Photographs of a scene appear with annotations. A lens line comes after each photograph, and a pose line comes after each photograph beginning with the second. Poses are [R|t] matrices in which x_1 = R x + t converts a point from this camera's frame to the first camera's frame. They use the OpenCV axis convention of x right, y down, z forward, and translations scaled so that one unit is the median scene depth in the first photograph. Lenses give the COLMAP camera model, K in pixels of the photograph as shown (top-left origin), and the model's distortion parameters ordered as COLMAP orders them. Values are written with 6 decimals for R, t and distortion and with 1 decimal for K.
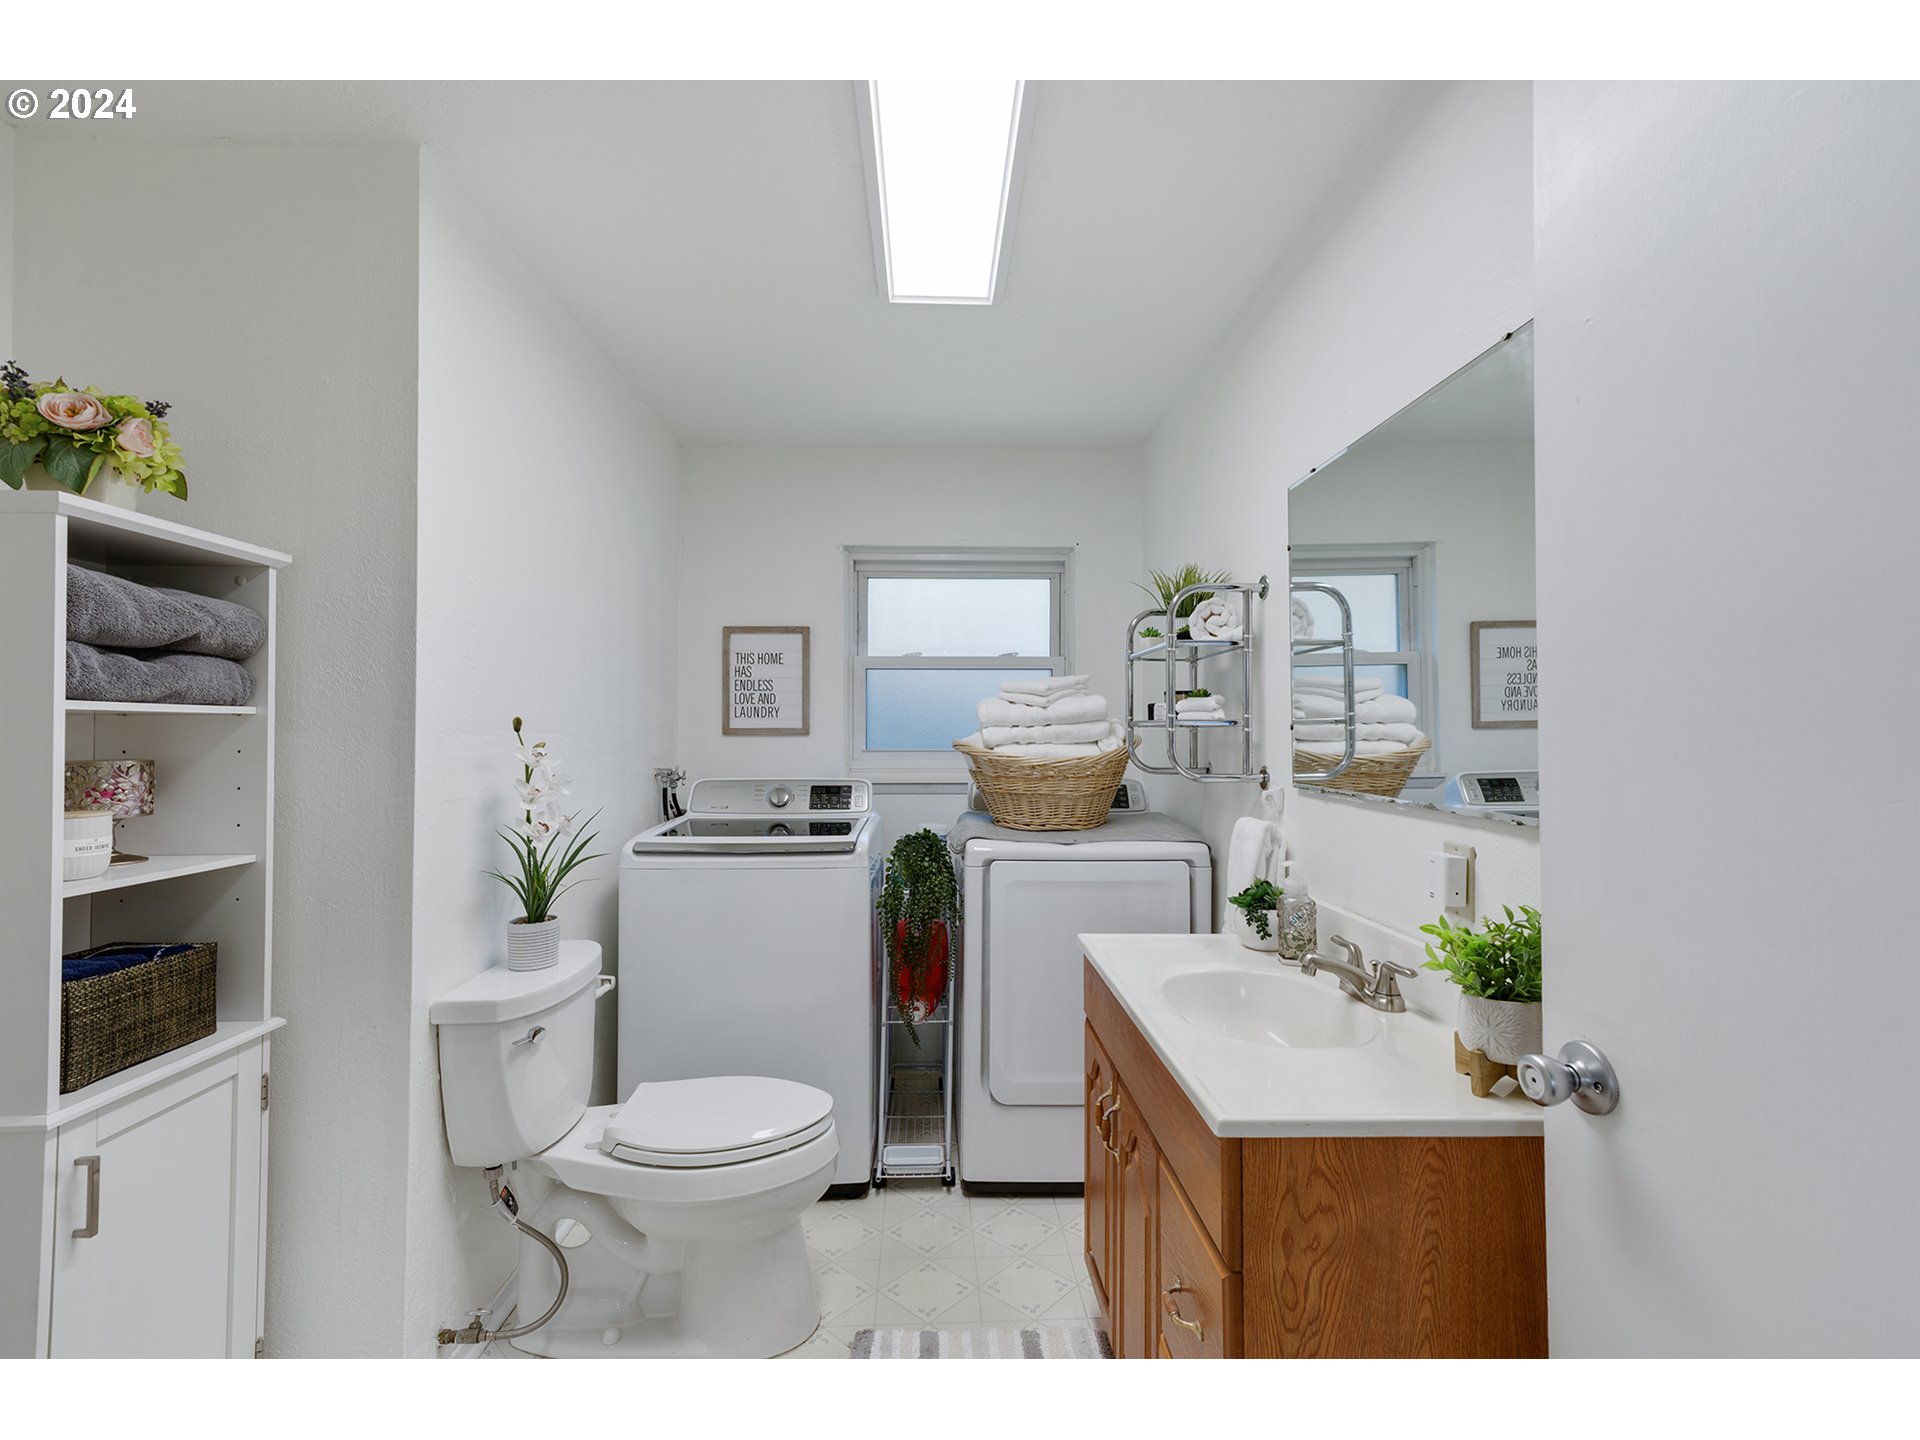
lens RADIAL K [[862.5, 0, 972.0], [0, 862.5, 715.7], [0, 0, 1]] dist [-0.012623, 0.005394]
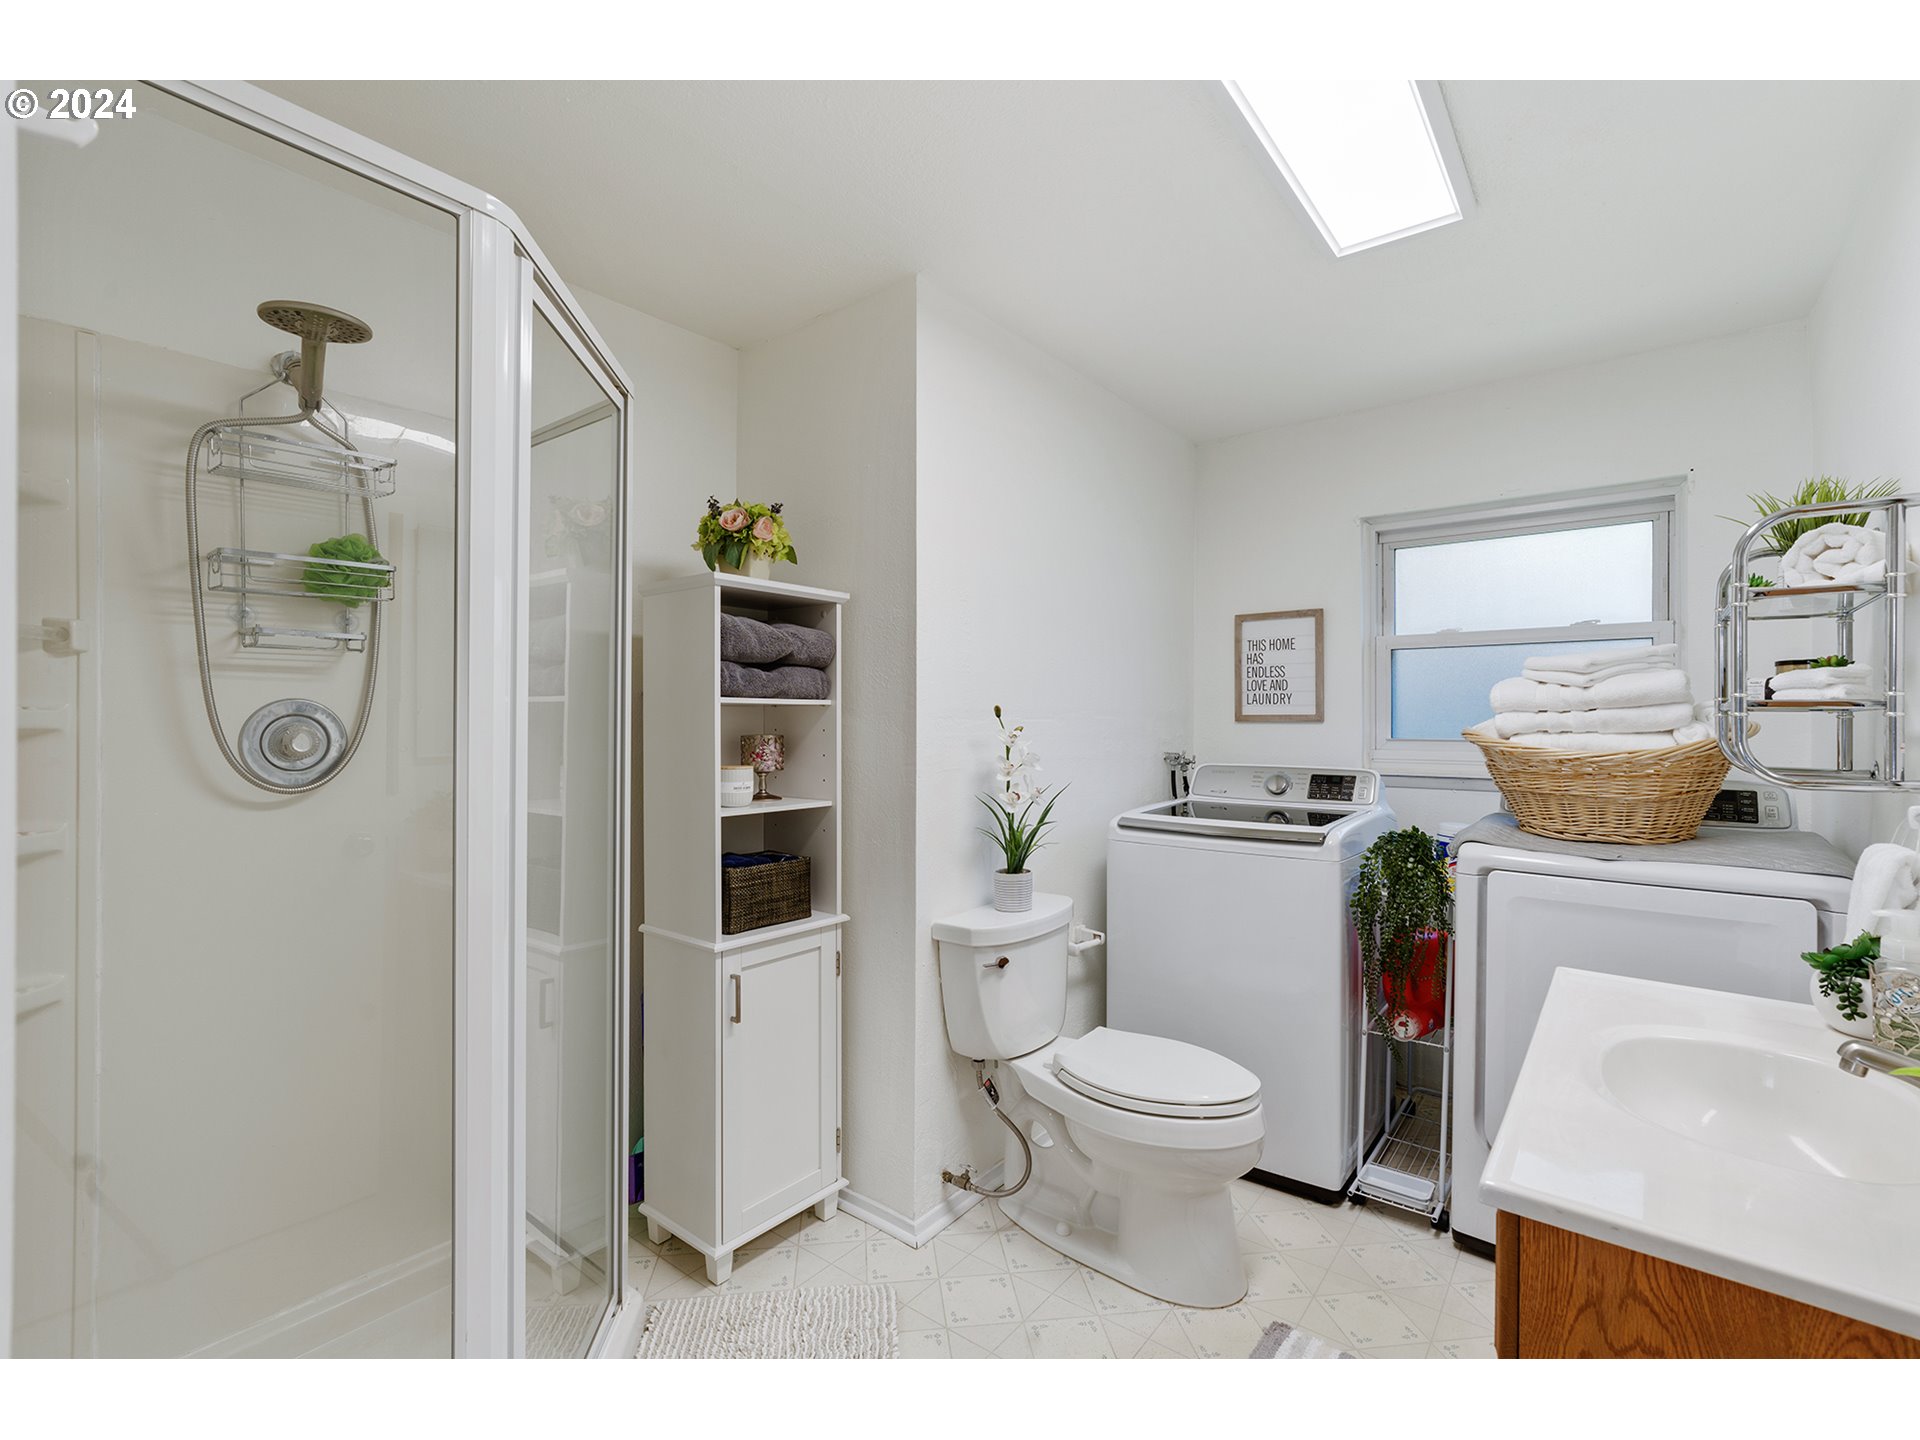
lens RADIAL K [[862.5, 0, 970.1], [0, 862.5, 719.5], [0, 0, 1]] dist [-0.012623, 0.005394]
pose [[0.758521, 0.000865, -0.651648, 0.245940], [0.010686, 0.999848, 0.013766, 0.004169], [0.651561, -0.017406, 0.758397, 0.030954]]
